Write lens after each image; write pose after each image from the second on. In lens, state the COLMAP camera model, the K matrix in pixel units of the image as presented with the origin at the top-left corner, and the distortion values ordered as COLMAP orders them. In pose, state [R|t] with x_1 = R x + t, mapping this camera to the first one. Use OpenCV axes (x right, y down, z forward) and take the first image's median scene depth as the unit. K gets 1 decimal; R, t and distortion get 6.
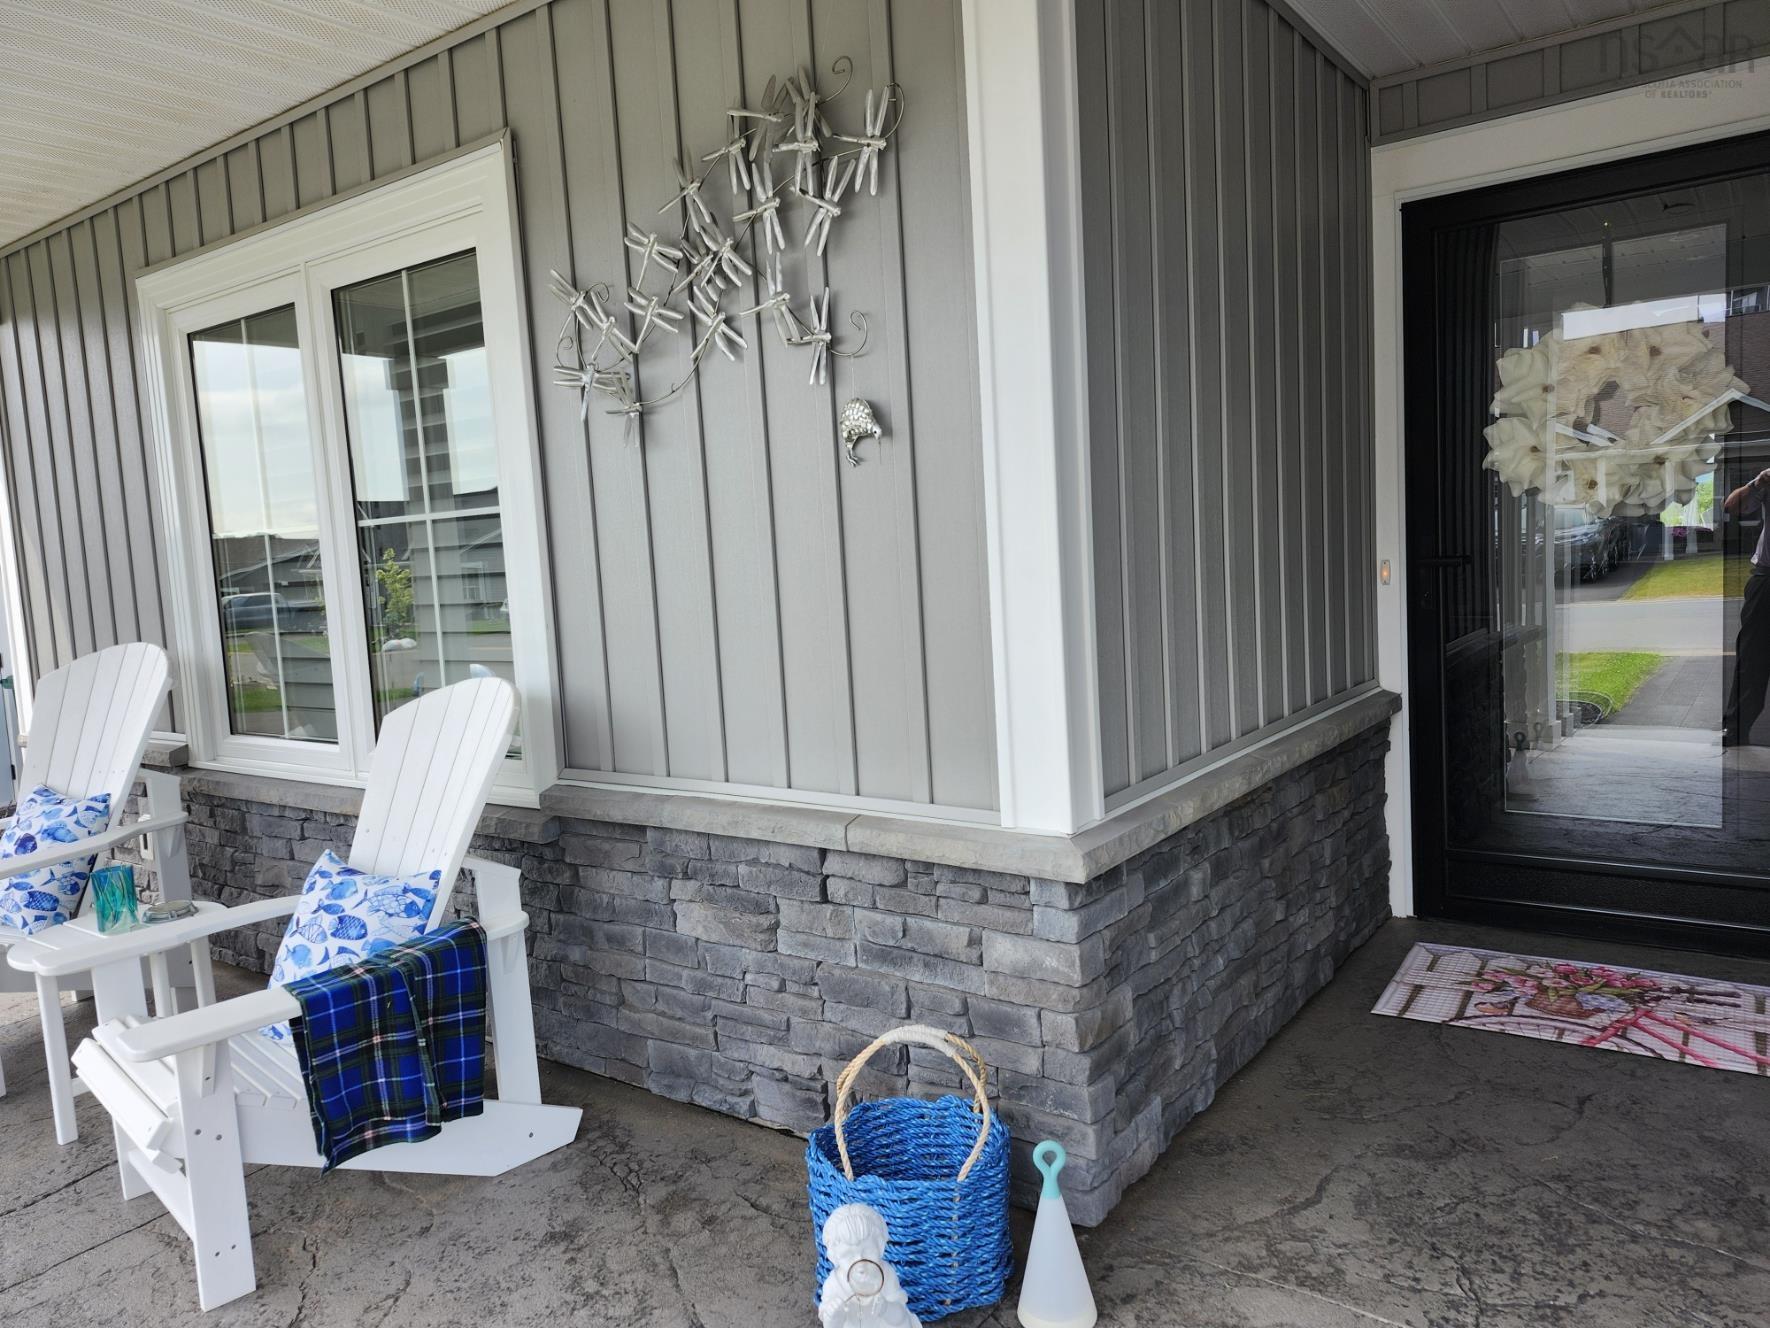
lens RADIAL K [[1244.0, 0, 885.0], [0, 1244.0, 664.0], [0, 0, 1]] dist [0.000218, -0.000006]
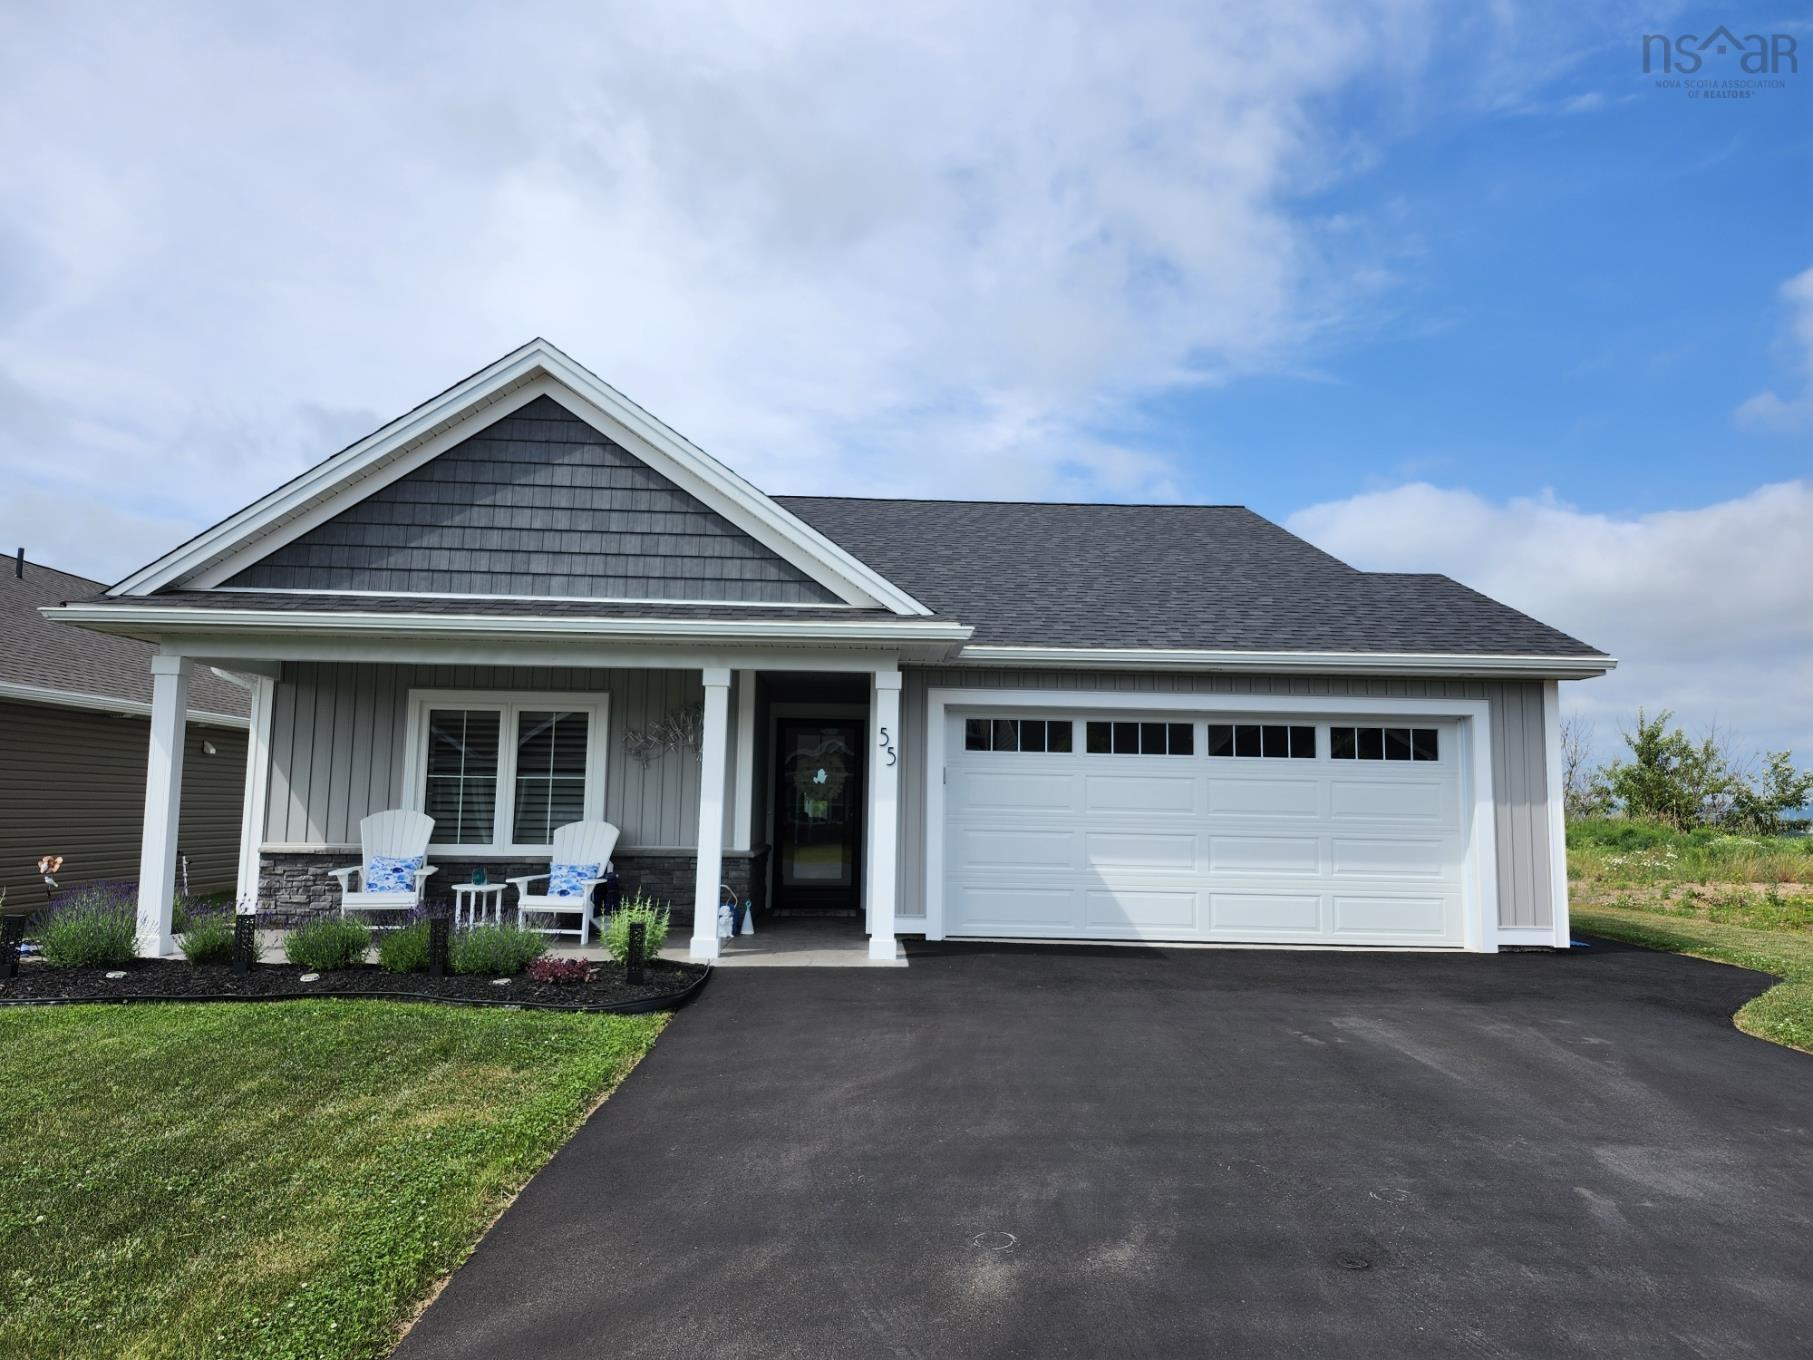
lens RADIAL K [[1290.8, 0, 906.5], [0, 1290.8, 680.0], [0, 0, 1]] dist [0.001169, 0.000099]
pose [[0.787293, 0.127765, 0.603197, -2.175992], [0.007041, 0.976368, -0.215998, 0.492816], [-0.616539, 0.174301, 0.767788, -3.018329]]
